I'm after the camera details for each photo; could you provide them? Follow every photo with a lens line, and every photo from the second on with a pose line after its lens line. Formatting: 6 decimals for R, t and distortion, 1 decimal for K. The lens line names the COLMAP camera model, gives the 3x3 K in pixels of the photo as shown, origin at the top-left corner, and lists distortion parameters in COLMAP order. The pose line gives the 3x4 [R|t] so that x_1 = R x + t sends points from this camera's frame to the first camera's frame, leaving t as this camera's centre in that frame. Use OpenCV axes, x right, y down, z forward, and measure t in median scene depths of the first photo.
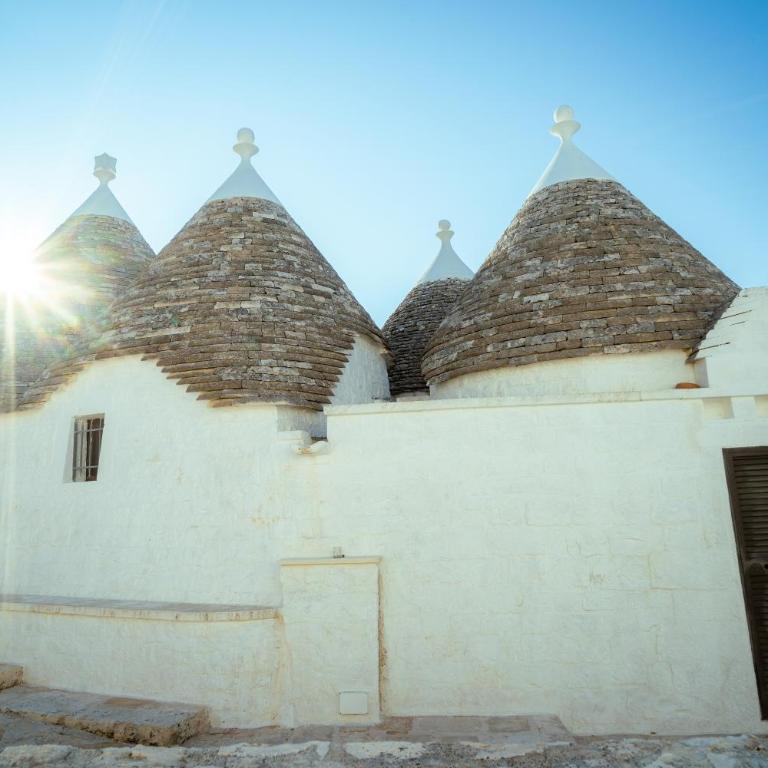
lens RADIAL K [[953.1, 0, 358.8], [0, 953.1, 383.8], [0, 0, 1]] dist [-0.084199, 0.000385]
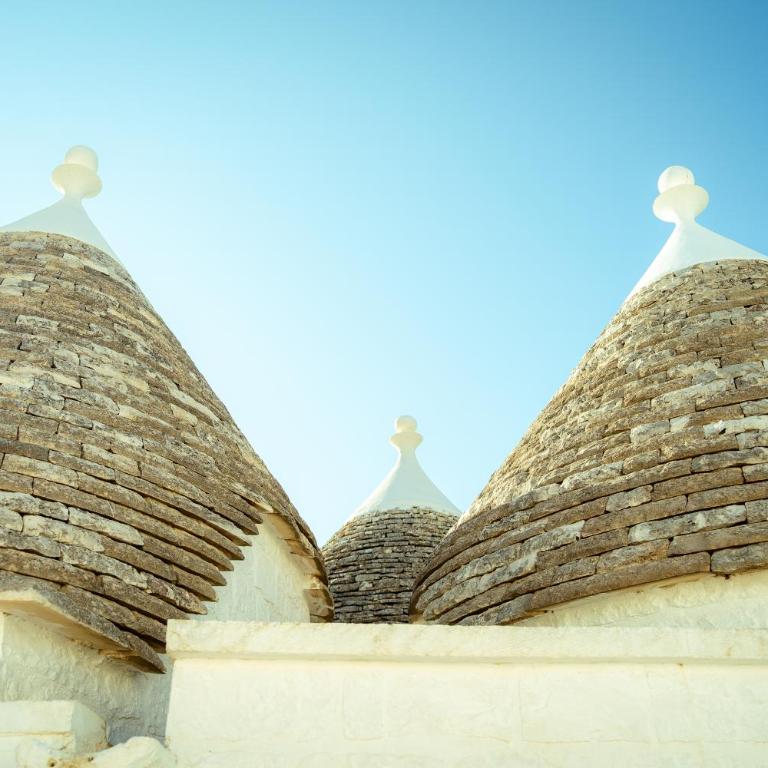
lens RADIAL K [[953.1, 0, 358.8], [0, 953.1, 383.8], [0, 0, 1]] dist [-0.084199, 0.000385]
pose [[0.982499, 0.130229, 0.133179, -0.024926], [-0.065878, 0.911711, -0.405516, 0.062671], [-0.174231, 0.389646, 0.904334, 0.635605]]
